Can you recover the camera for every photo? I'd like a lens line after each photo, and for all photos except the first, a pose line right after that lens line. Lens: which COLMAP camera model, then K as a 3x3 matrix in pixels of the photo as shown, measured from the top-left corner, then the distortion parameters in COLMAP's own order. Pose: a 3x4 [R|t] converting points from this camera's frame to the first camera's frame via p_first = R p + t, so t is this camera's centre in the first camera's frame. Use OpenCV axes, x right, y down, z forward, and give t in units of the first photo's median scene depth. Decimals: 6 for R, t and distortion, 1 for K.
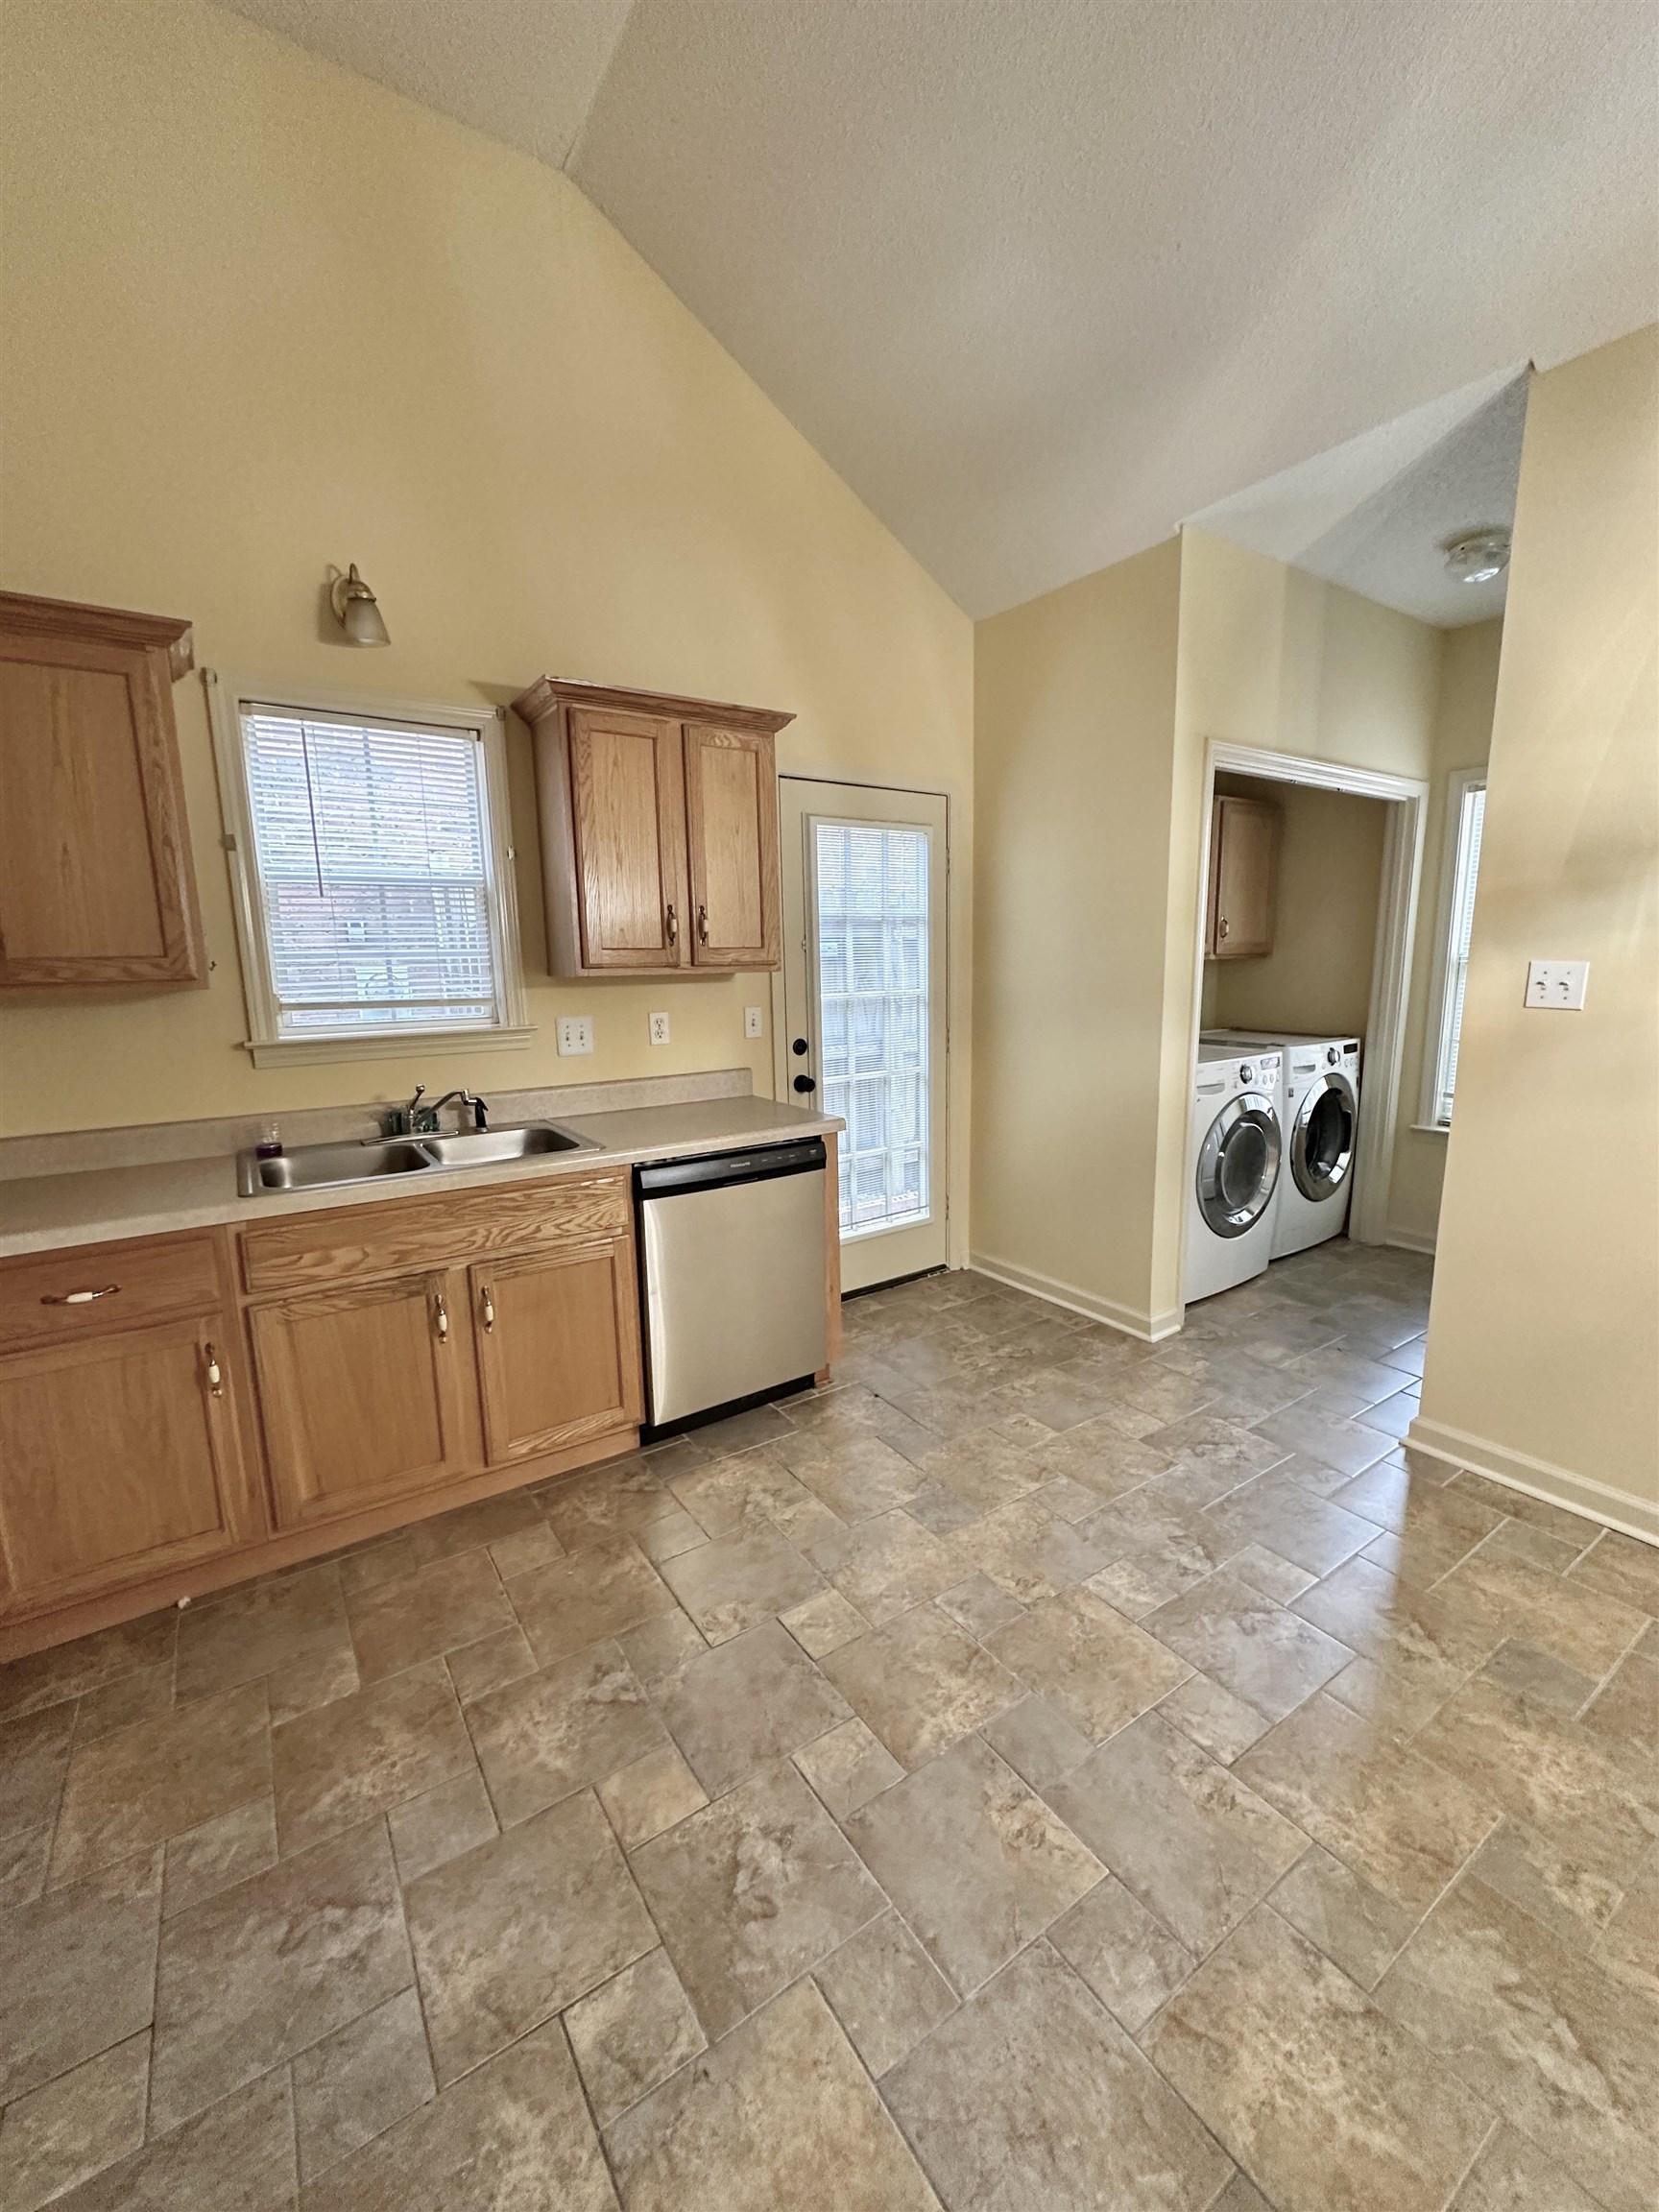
lens RADIAL K [[882.1, 0, 828.7], [0, 882.1, 1102.6], [0, 0, 1]] dist [-0.002634, 0.000900]
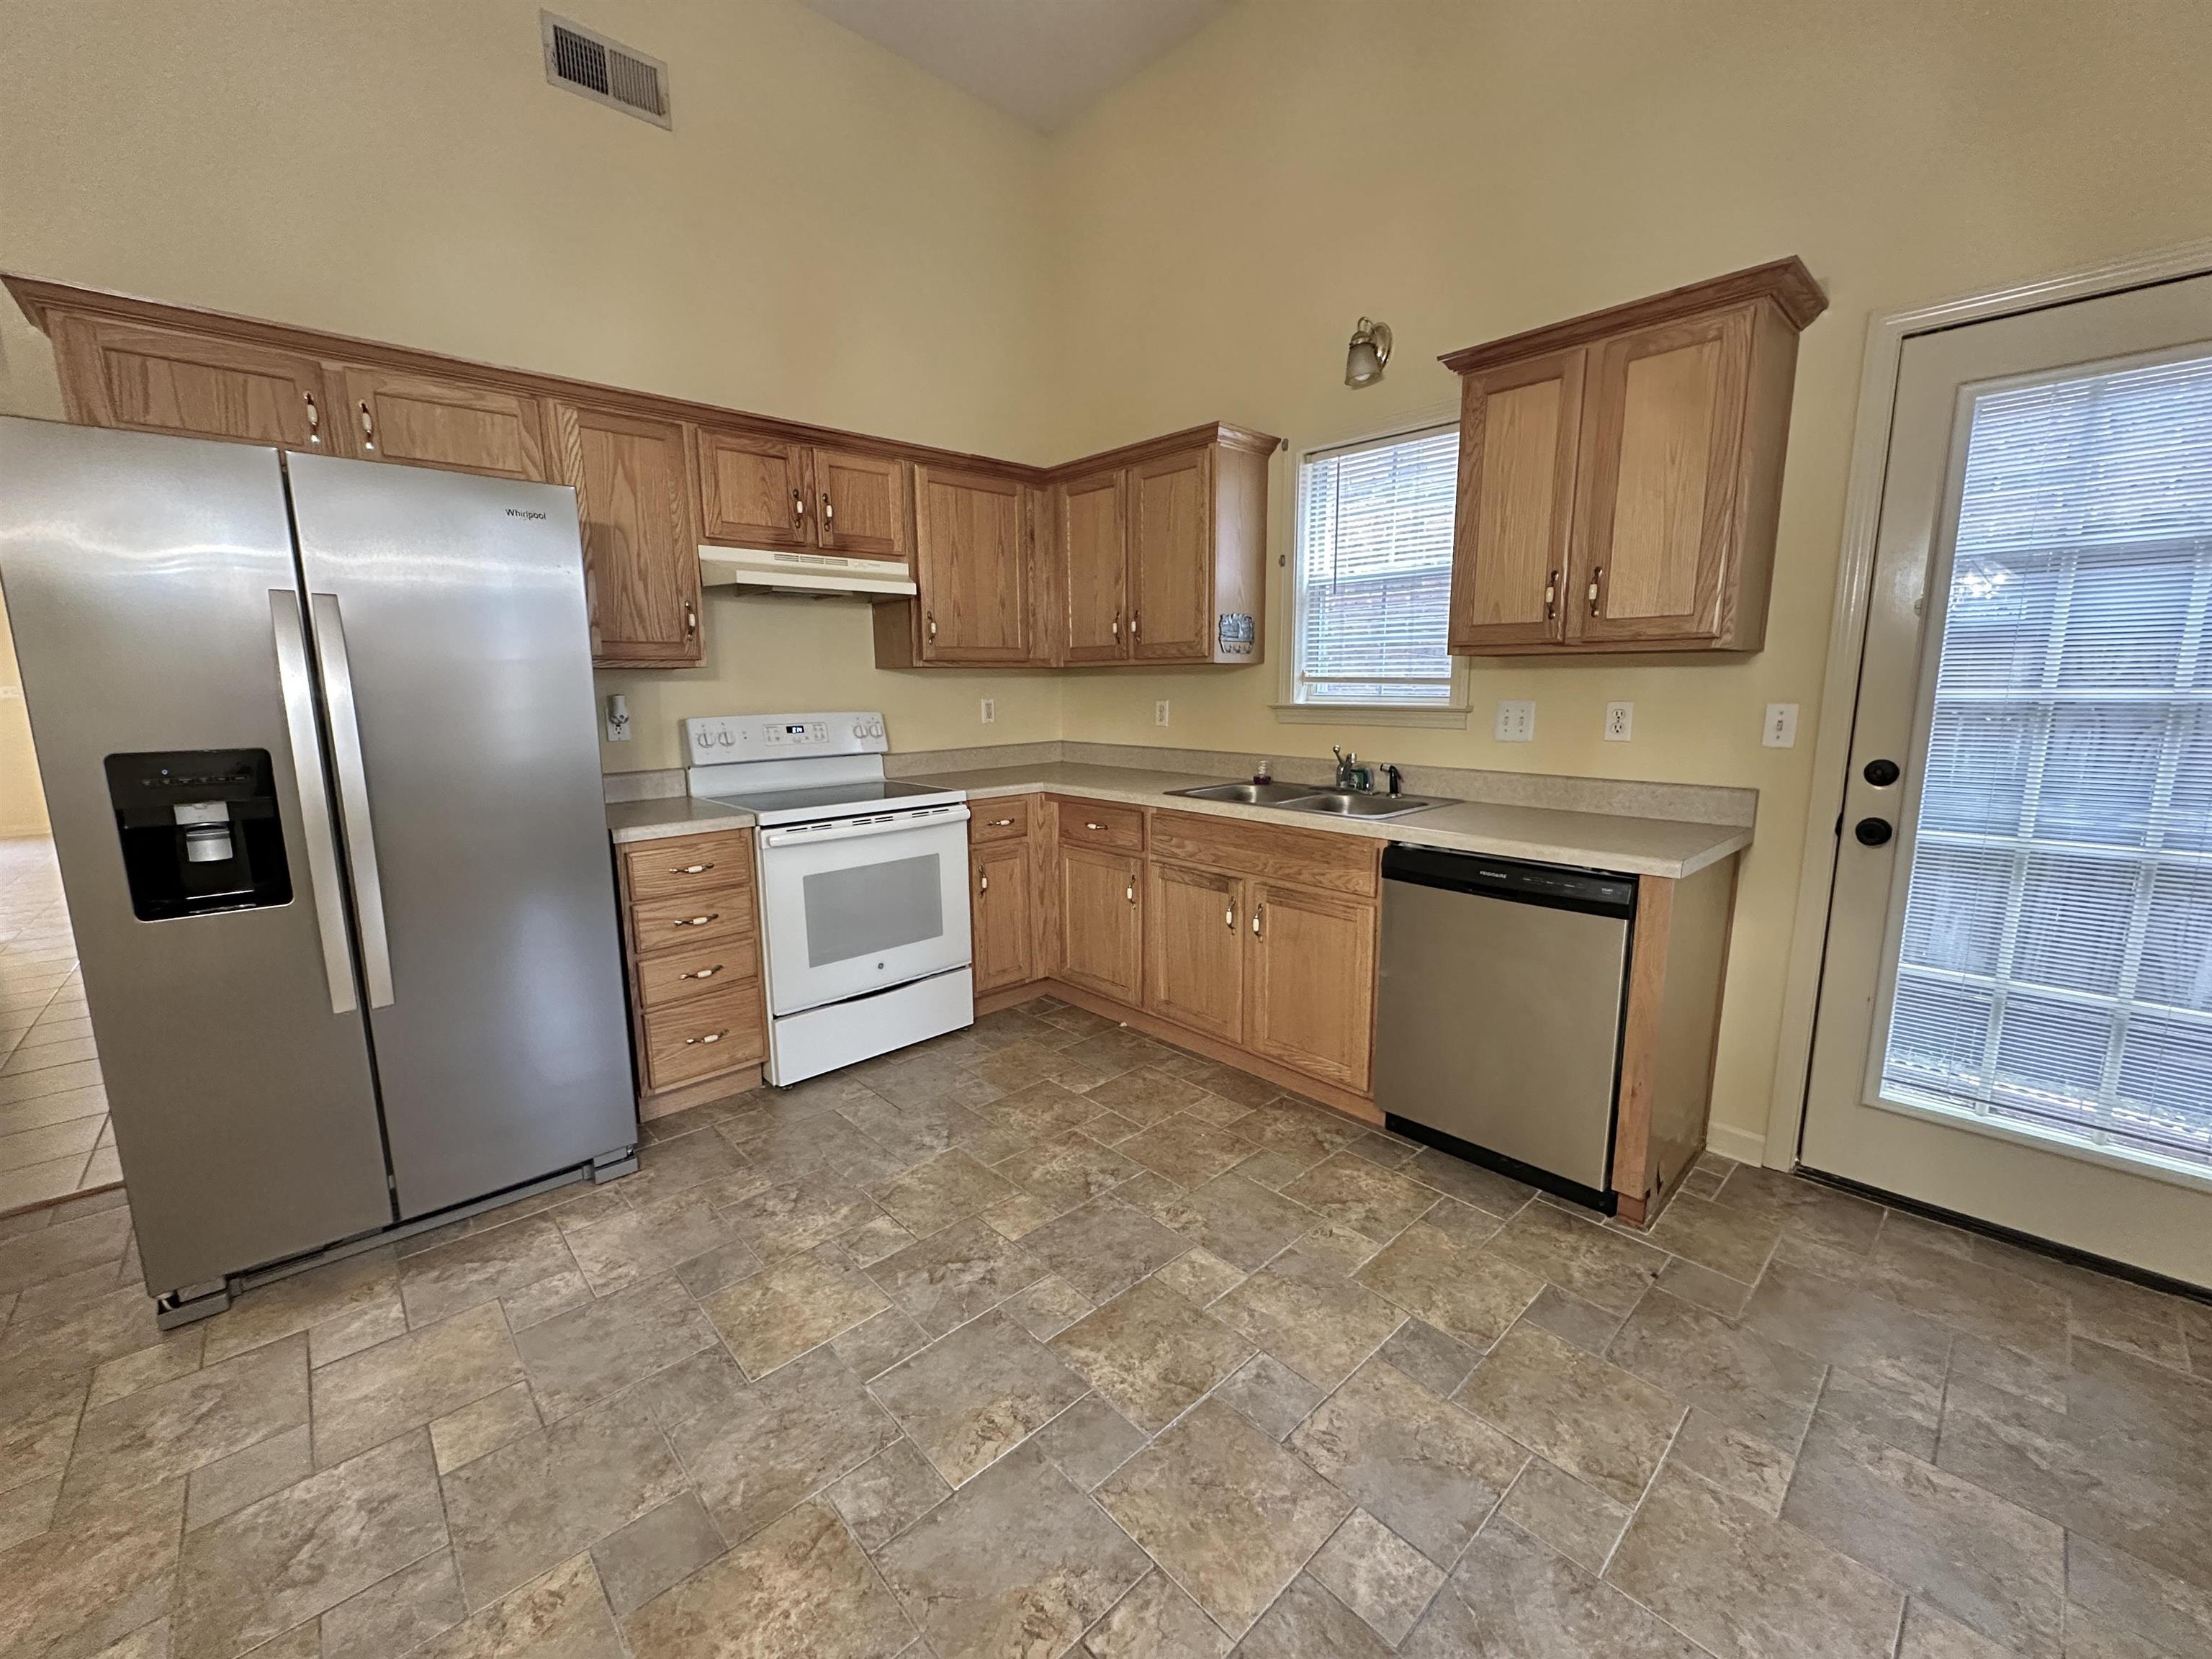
lens RADIAL K [[886.9, 0, 1105.2], [0, 886.9, 823.5], [0, 0, 1]] dist [-0.002800, -0.000256]
pose [[0.153734, 0.173662, -0.972732, 1.027268], [-0.158416, 0.976033, 0.149214, -0.070653], [0.975331, 0.131157, 0.177560, 0.737022]]
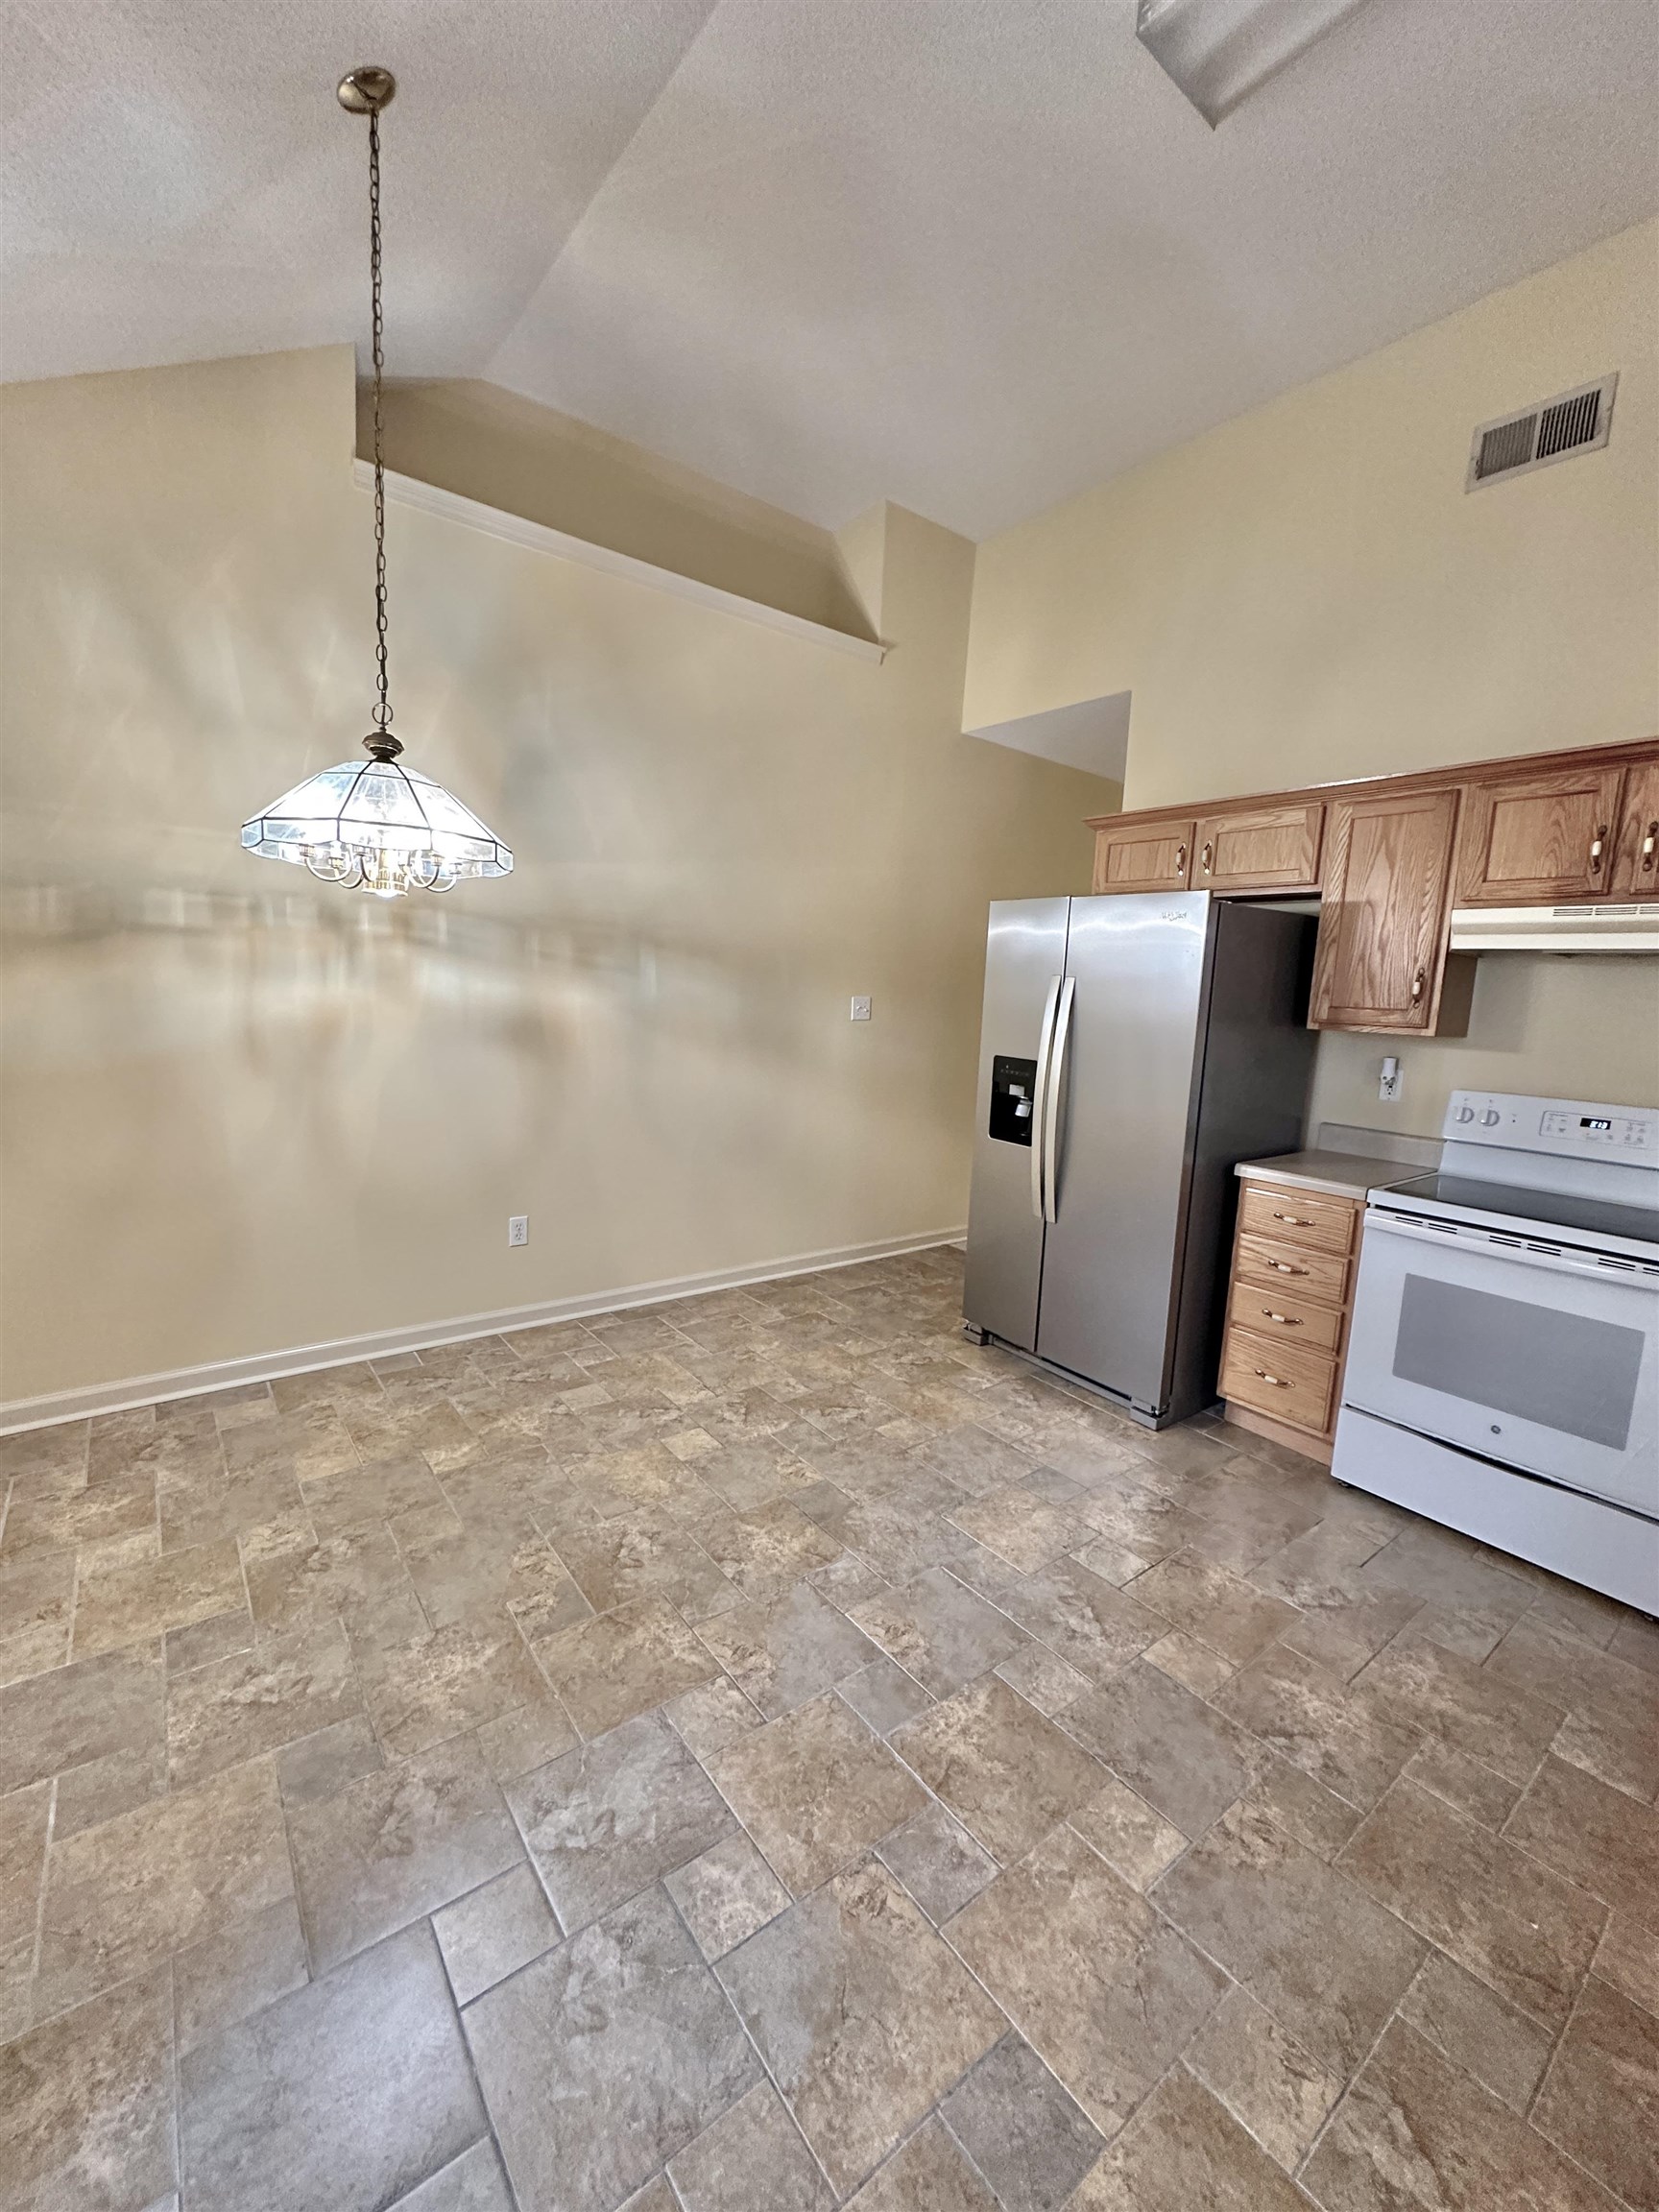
lens RADIAL K [[882.1, 0, 828.7], [0, 882.1, 1102.6], [0, 0, 1]] dist [-0.002634, 0.000900]
pose [[-0.997363, -0.025310, -0.068013, 0.389007], [-0.044546, 0.953389, 0.298437, -0.310326], [0.057290, 0.300680, -0.952003, 1.783126]]
